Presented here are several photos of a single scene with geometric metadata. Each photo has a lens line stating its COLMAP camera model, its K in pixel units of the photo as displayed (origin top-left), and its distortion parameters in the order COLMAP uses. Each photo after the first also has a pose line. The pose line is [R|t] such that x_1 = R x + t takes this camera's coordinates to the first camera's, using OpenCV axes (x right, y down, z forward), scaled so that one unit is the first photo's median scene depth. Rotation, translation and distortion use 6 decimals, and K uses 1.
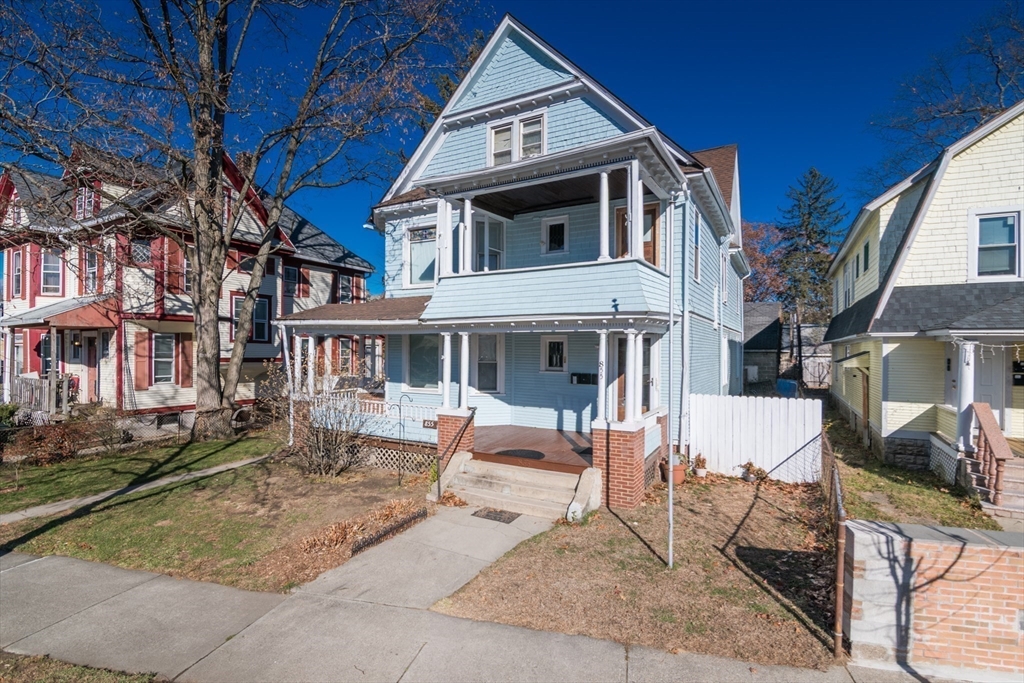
lens RADIAL K [[482.4, 0, 513.5], [0, 482.4, 280.8], [0, 0, 1]] dist [-0.004849, -0.002961]
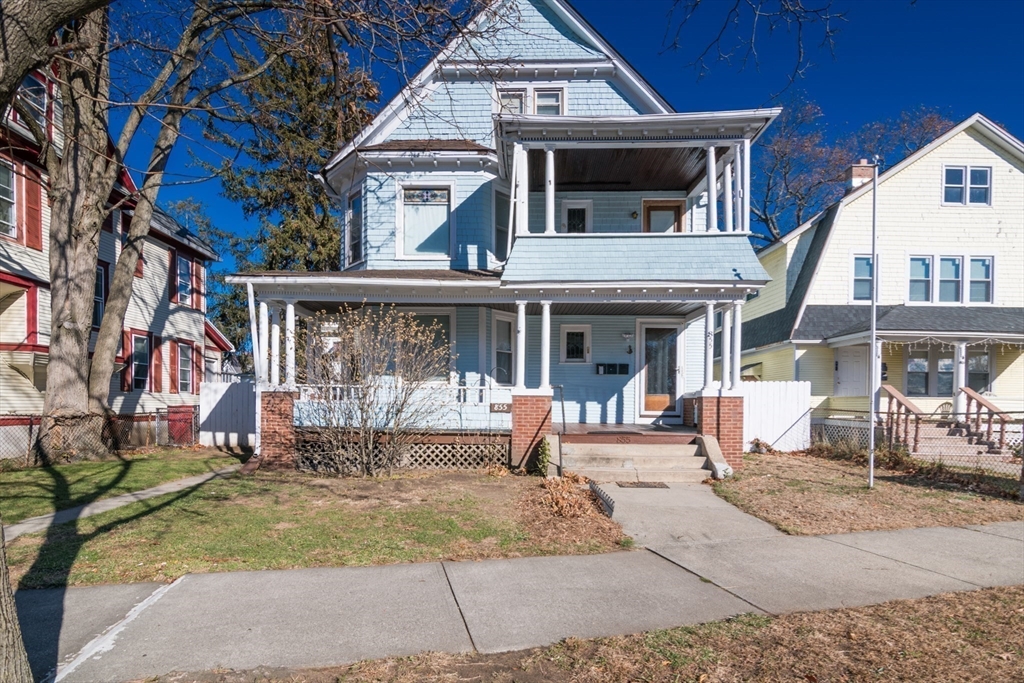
lens RADIAL K [[516.0, 0, 470.5], [0, 516.0, 355.3], [0, 0, 1]] dist [-0.008602, 0.000501]
pose [[0.886978, 0.048956, 0.459210, -0.575098], [-0.061679, 0.998015, 0.012738, 0.178761], [-0.457675, -0.039622, 0.888236, 0.206910]]
